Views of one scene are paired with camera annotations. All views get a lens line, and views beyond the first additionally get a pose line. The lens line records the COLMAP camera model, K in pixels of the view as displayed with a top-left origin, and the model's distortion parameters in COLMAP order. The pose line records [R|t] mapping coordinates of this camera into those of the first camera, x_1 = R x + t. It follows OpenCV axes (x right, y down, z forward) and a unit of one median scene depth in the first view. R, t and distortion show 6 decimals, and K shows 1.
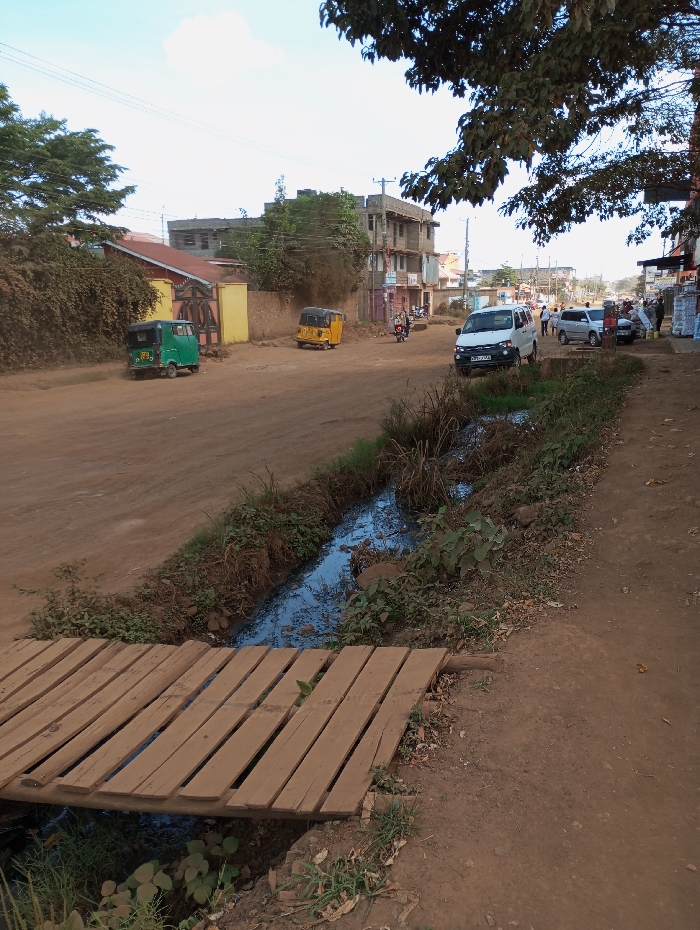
lens RADIAL K [[776.6, 0, 346.0], [0, 776.6, 459.1], [0, 0, 1]] dist [0.047758, -0.006577]
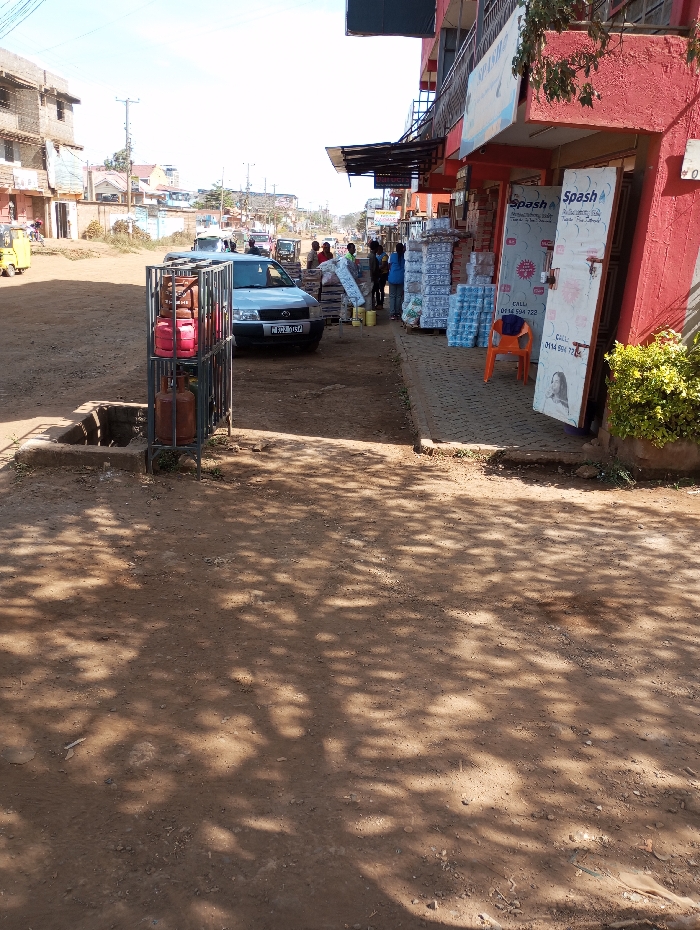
lens RADIAL K [[776.6, 0, 347.3], [0, 776.6, 468.0], [0, 0, 1]] dist [0.047758, -0.006577]
pose [[0.943354, -0.032252, 0.330216, 0.109332], [-0.001080, 0.994960, 0.100262, -0.057124], [-0.331786, -0.094939, 0.938565, 0.270233]]
